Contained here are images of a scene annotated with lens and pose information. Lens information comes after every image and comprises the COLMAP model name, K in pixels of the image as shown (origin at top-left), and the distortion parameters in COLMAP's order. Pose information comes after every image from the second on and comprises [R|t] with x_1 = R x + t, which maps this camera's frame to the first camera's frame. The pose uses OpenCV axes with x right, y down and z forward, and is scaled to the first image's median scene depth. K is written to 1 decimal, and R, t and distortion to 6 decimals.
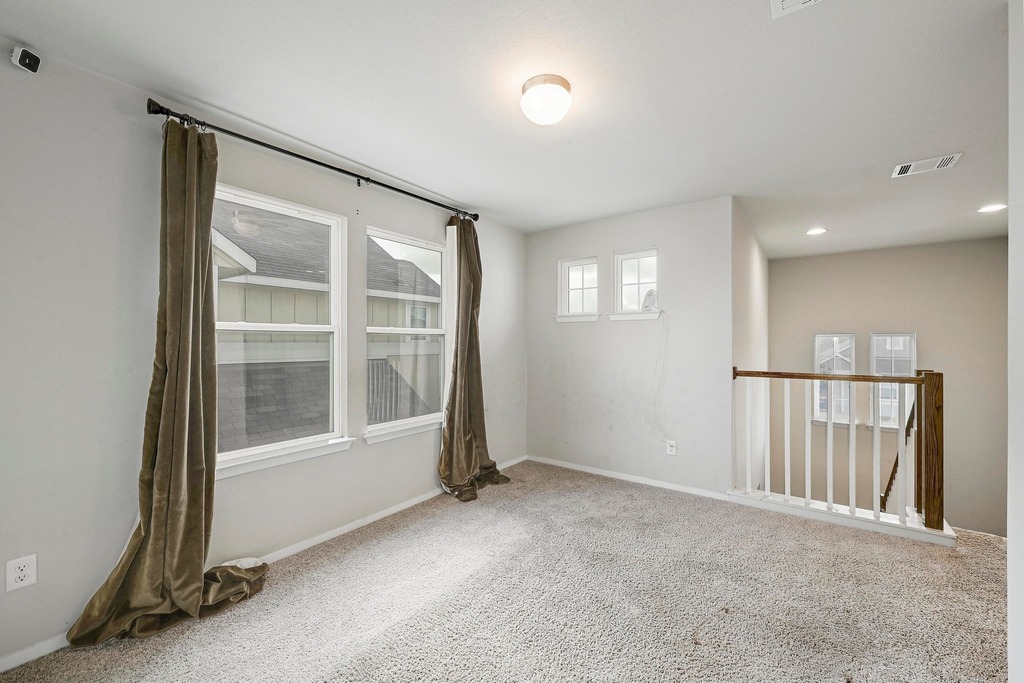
lens RADIAL K [[406.4, 0, 512.0], [0, 406.4, 341.5], [0, 0, 1]] dist [-0.000626, -0.000264]
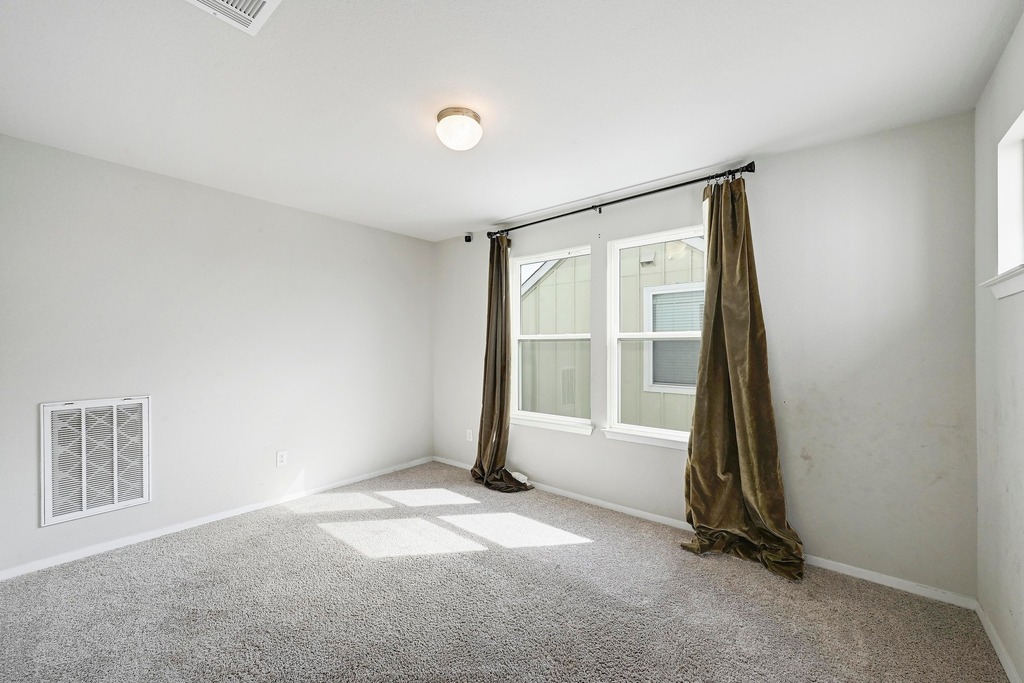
lens RADIAL K [[406.4, 0, 512.0], [0, 406.4, 341.5], [0, 0, 1]] dist [-0.000626, -0.000264]
pose [[-0.052288, 0.001357, -0.998631, 0.831096], [0.010415, 0.999945, 0.000814, -0.021008], [0.998578, -0.010358, -0.052299, 0.842930]]
